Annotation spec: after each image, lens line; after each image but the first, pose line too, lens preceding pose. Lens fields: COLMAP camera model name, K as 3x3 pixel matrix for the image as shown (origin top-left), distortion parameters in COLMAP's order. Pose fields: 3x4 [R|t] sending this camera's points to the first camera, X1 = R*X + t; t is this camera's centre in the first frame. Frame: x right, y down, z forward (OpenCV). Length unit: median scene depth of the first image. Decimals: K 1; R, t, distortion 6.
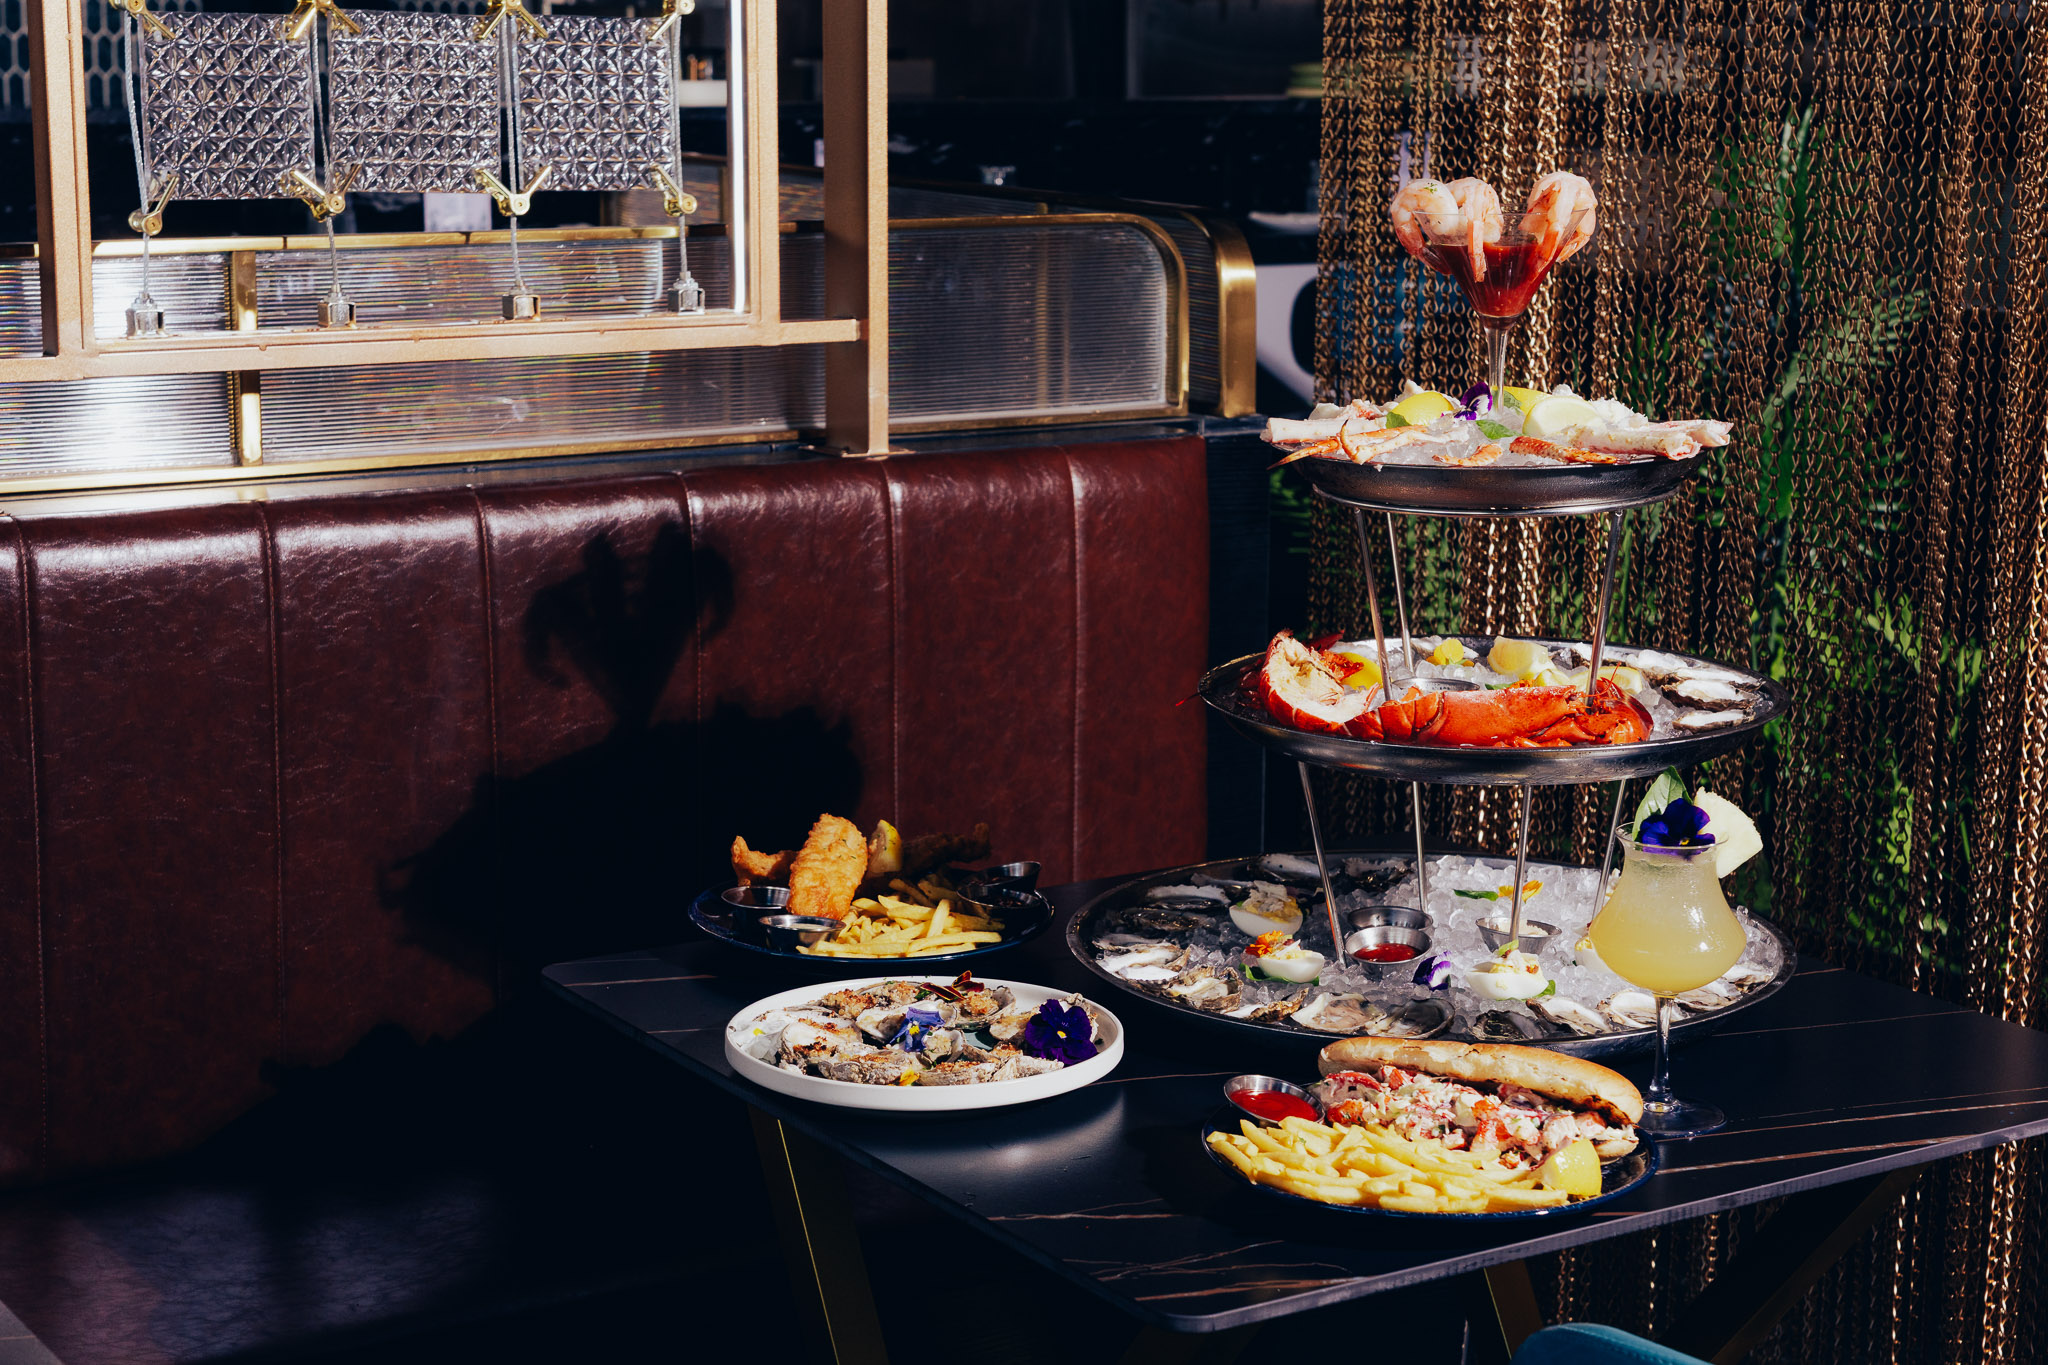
lens RADIAL K [[3551.0, 0, 1022.3], [0, 3551.0, 682.7], [0, 0, 1]] dist [0.016128, 0.000000]
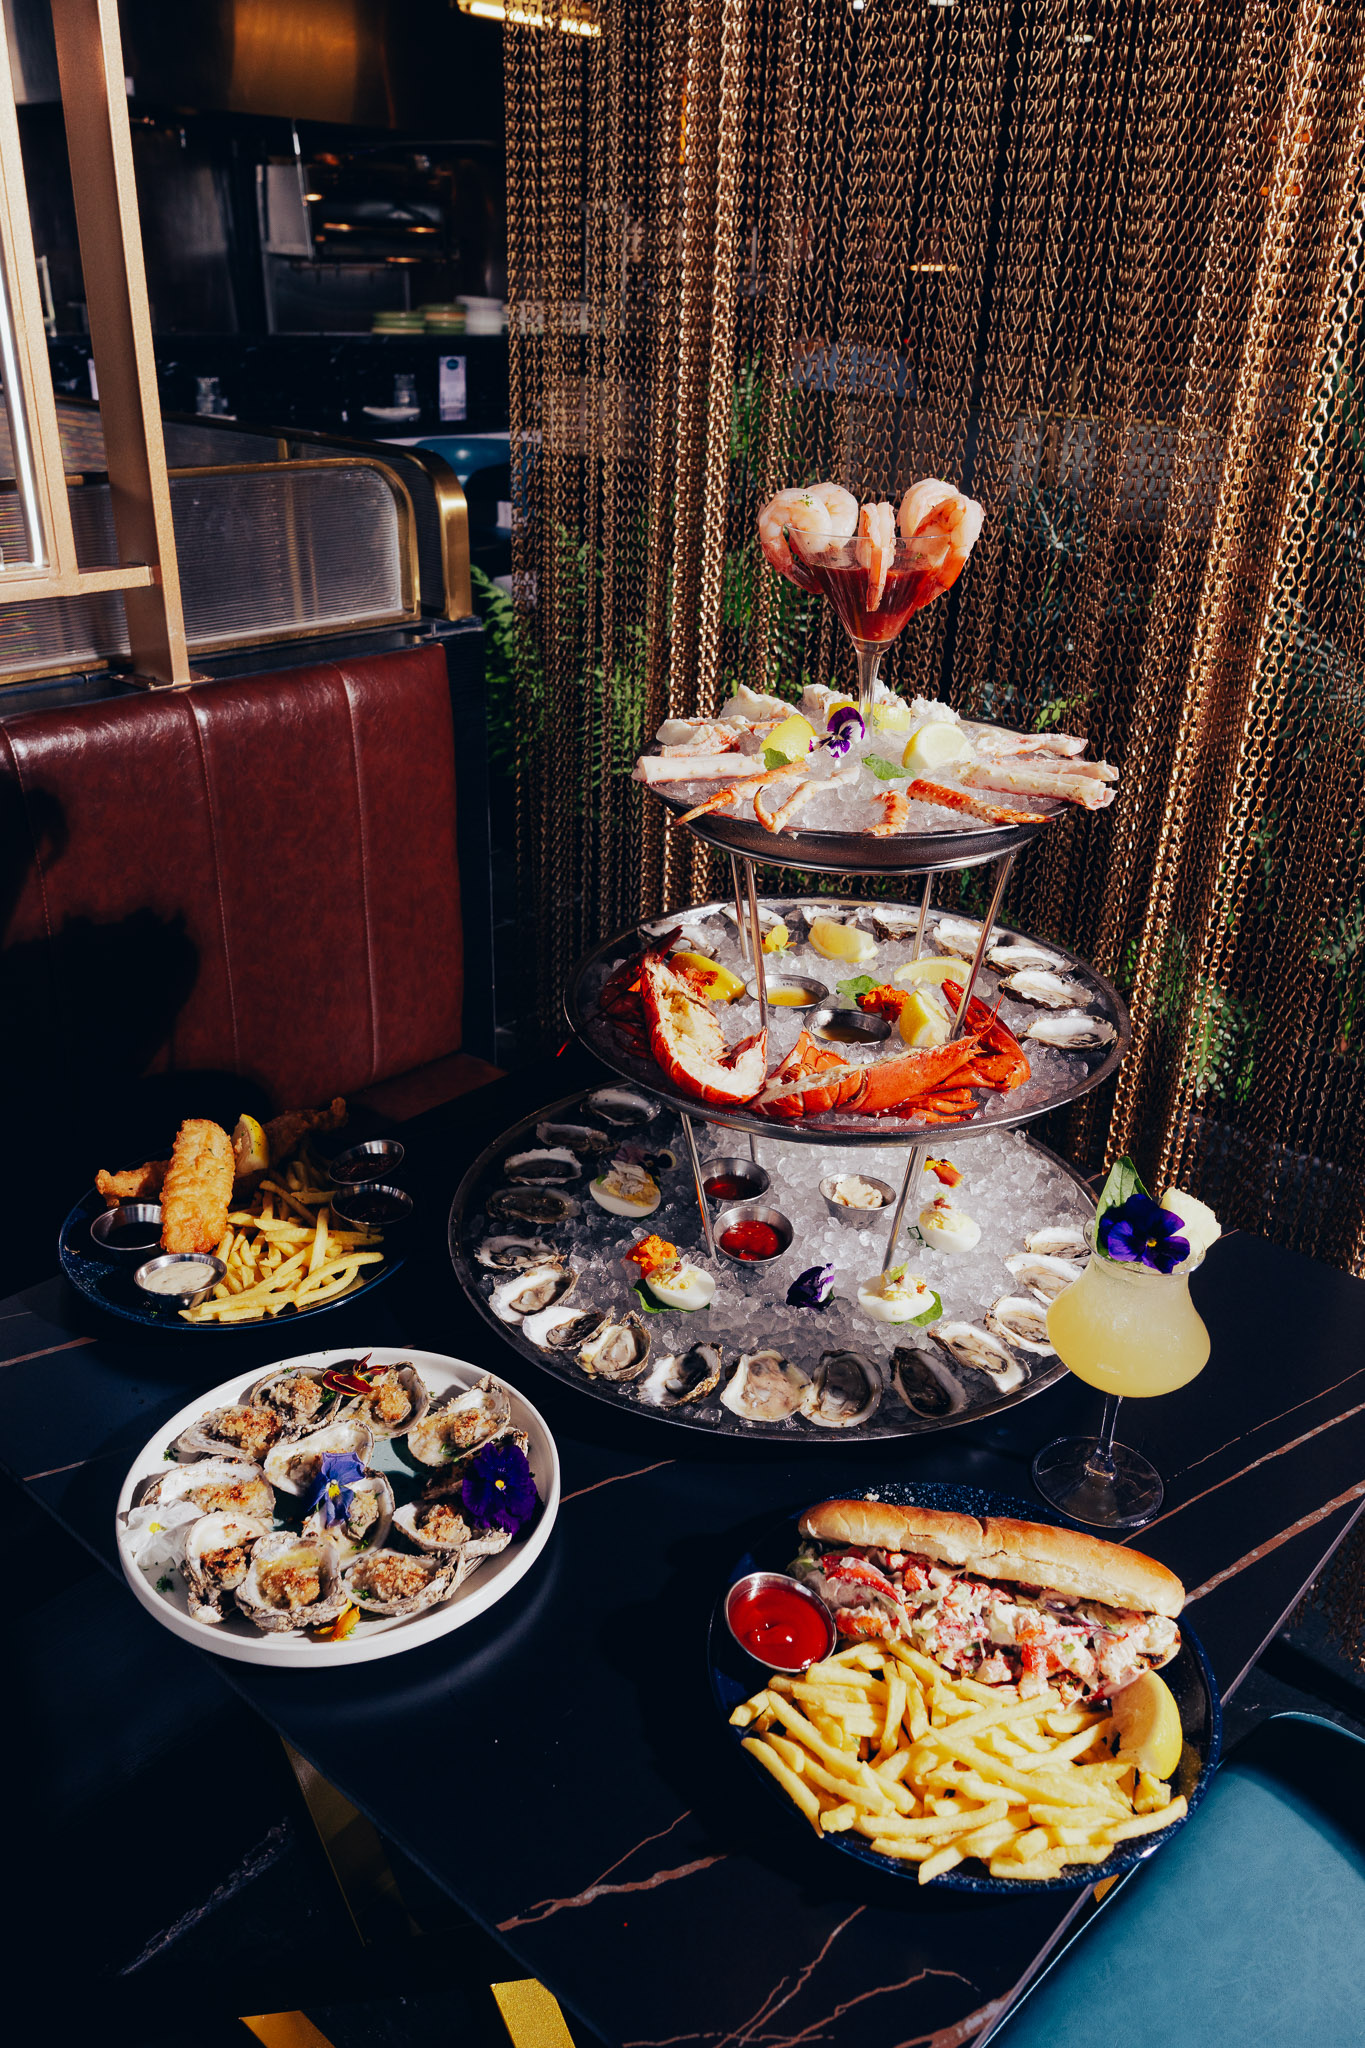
lens RADIAL K [[1578.5, 0, 689.9], [0, 1578.5, 1026.0], [0, 0, 1]] dist [0.012610, -0.004291]
pose [[0.961340, -0.098640, 0.257092, -0.025571], [0.031147, 0.966599, 0.254395, -0.086217], [-0.273598, -0.236553, 0.932302, 0.453764]]
